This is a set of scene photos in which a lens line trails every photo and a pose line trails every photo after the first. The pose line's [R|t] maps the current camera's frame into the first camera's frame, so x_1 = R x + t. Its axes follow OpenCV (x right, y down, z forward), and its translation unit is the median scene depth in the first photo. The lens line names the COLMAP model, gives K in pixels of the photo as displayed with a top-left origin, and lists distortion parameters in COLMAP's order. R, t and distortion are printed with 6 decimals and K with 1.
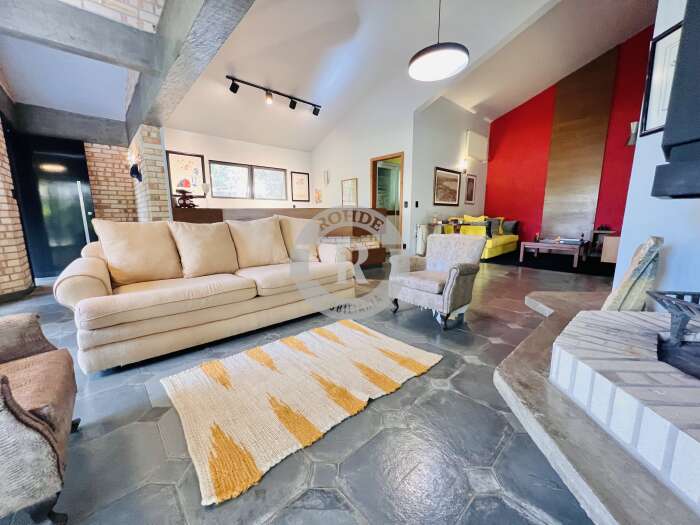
lens RADIAL K [[278.7, 0, 350.5], [0, 278.7, 260.9], [0, 0, 1]] dist [-0.004079, 0.000270]
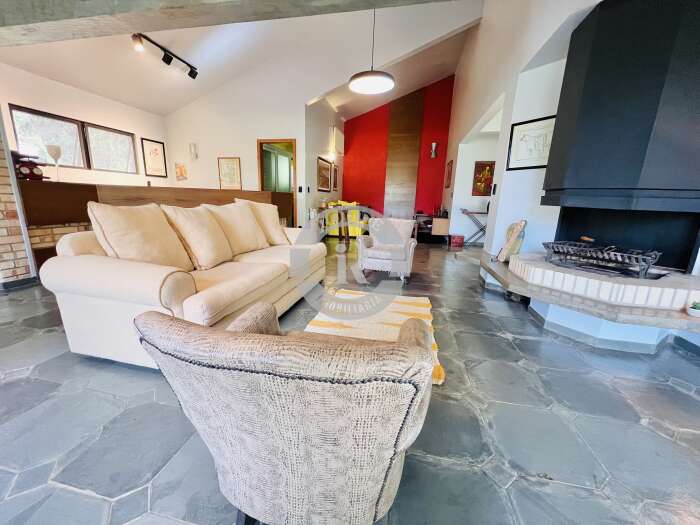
lens RADIAL K [[280.7, 0, 350.6], [0, 280.7, 260.5], [0, 0, 1]] dist [-0.001417, -0.000122]
pose [[0.809320, -0.094908, 0.579650, -0.267336], [0.058037, 0.994951, 0.081874, -0.005785], [-0.584494, -0.032621, 0.810742, -0.005571]]
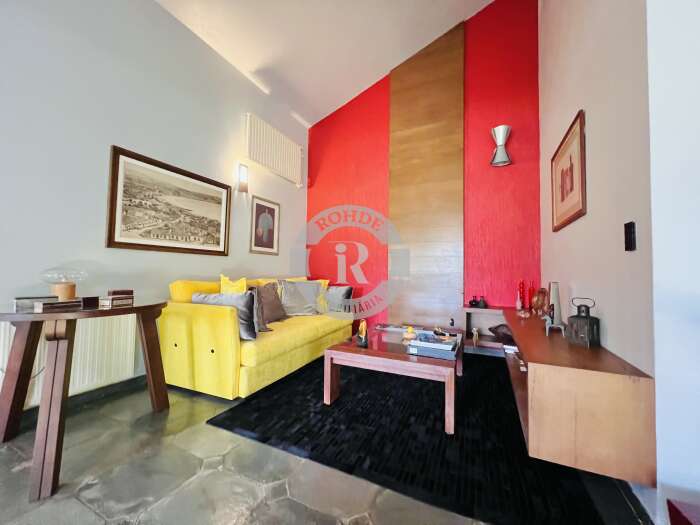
lens RADIAL K [[278.7, 0, 349.8], [0, 278.7, 263.7], [0, 0, 1]] dist [-0.004079, 0.000270]
pose [[0.927089, 0.031797, 0.373491, 0.436414], [0.040199, 0.982216, -0.183402, -0.098056], [-0.372680, 0.185043, 0.909323, 0.543855]]
